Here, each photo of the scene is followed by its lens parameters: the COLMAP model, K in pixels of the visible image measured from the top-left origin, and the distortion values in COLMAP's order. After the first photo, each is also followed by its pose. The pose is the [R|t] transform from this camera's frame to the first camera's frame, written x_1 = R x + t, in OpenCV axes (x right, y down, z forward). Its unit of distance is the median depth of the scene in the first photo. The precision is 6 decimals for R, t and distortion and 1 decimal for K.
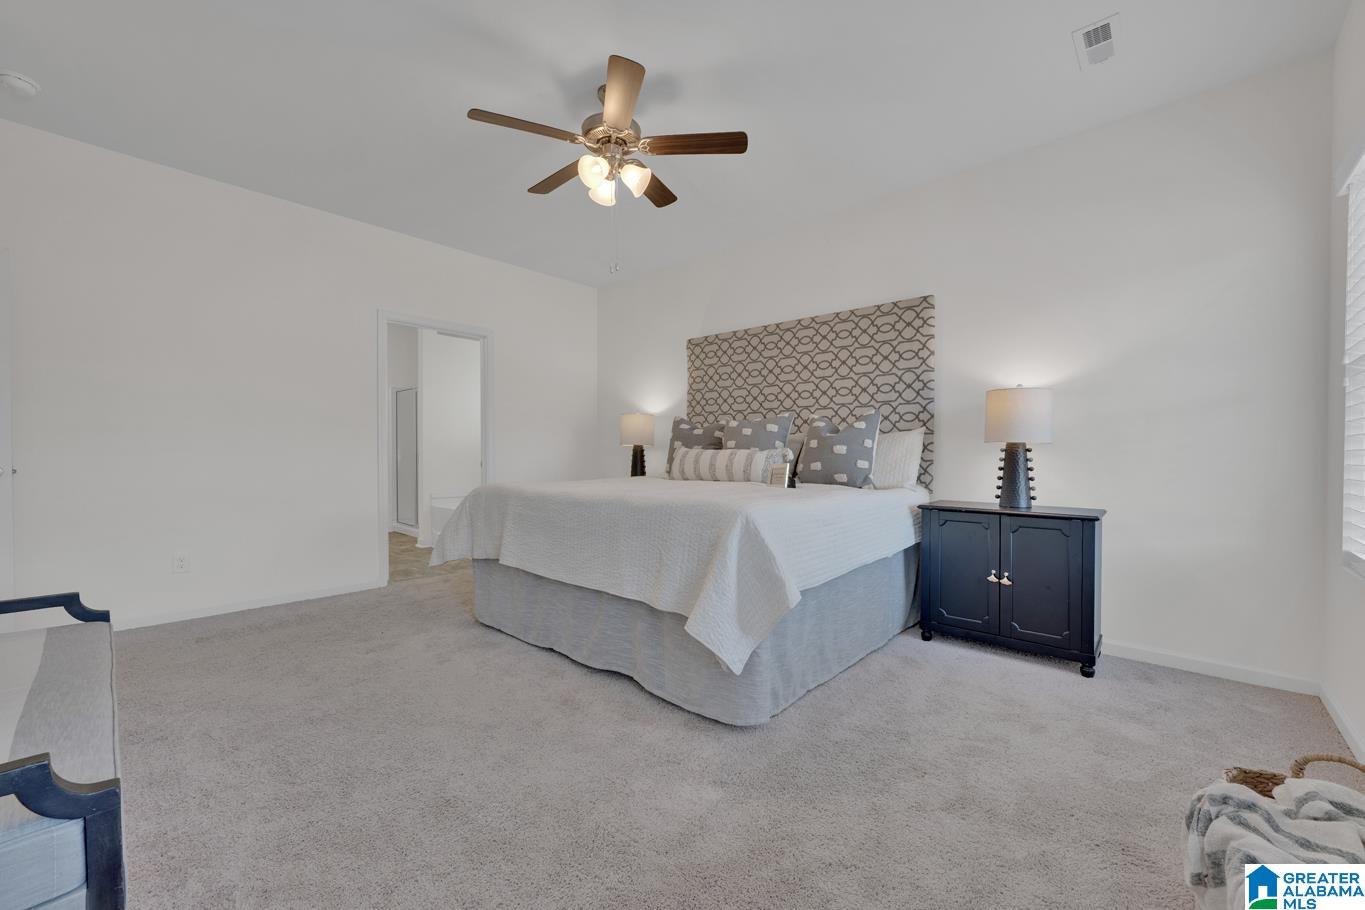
lens RADIAL K [[616.3, 0, 650.4], [0, 616.3, 455.8], [0, 0, 1]] dist [0.000162, 0.000038]
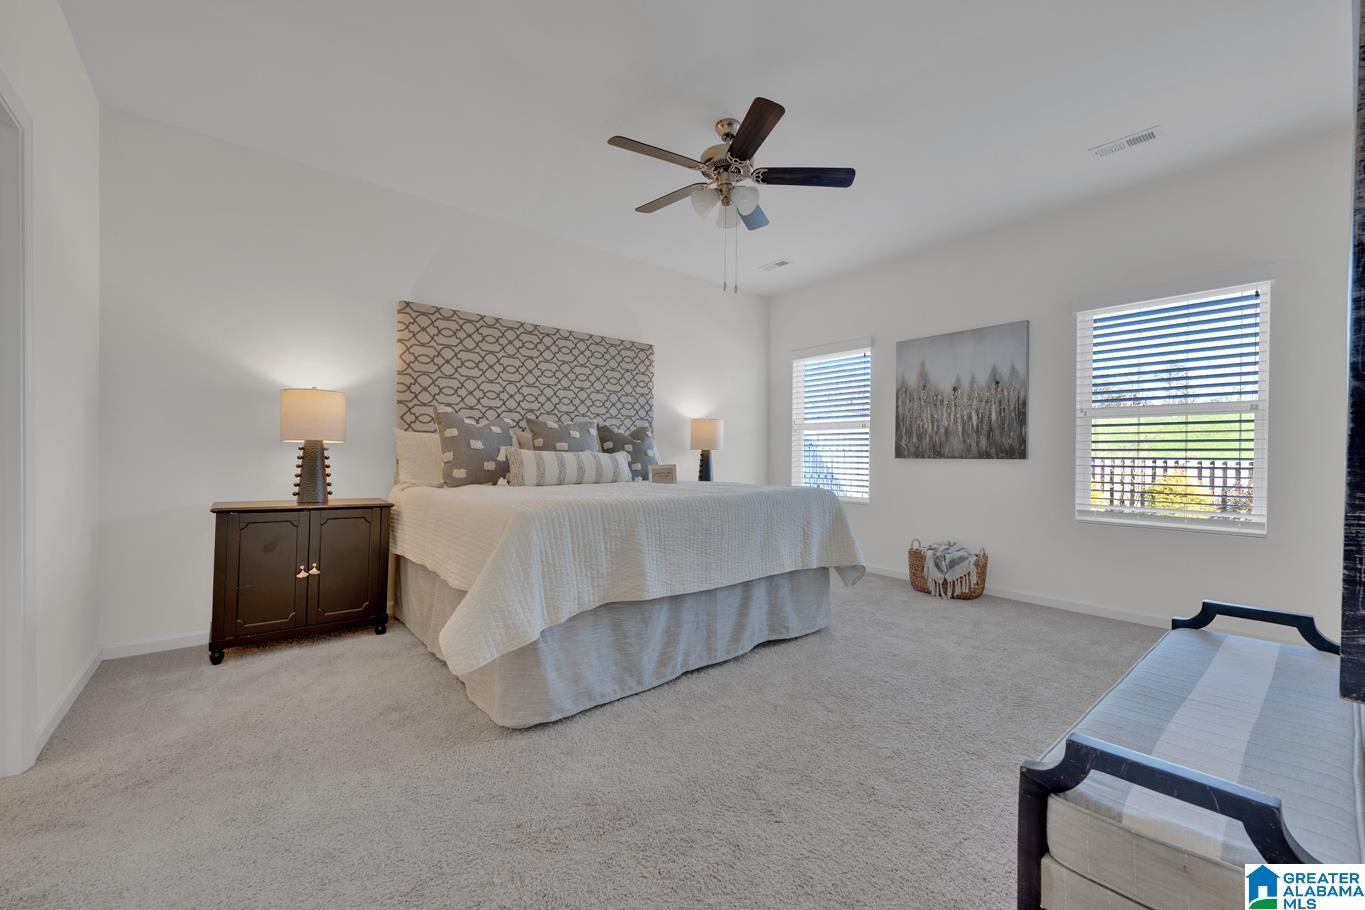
lens RADIAL K [[538.2, 0, 678.7], [0, 538.2, 459.6], [0, 0, 1]] dist [0.000647, 0.000119]
pose [[0.045917, -0.009621, 0.998899, -0.583183], [-0.005937, 0.999933, 0.009904, -0.006096], [-0.998928, -0.006385, 0.045856, 0.649552]]
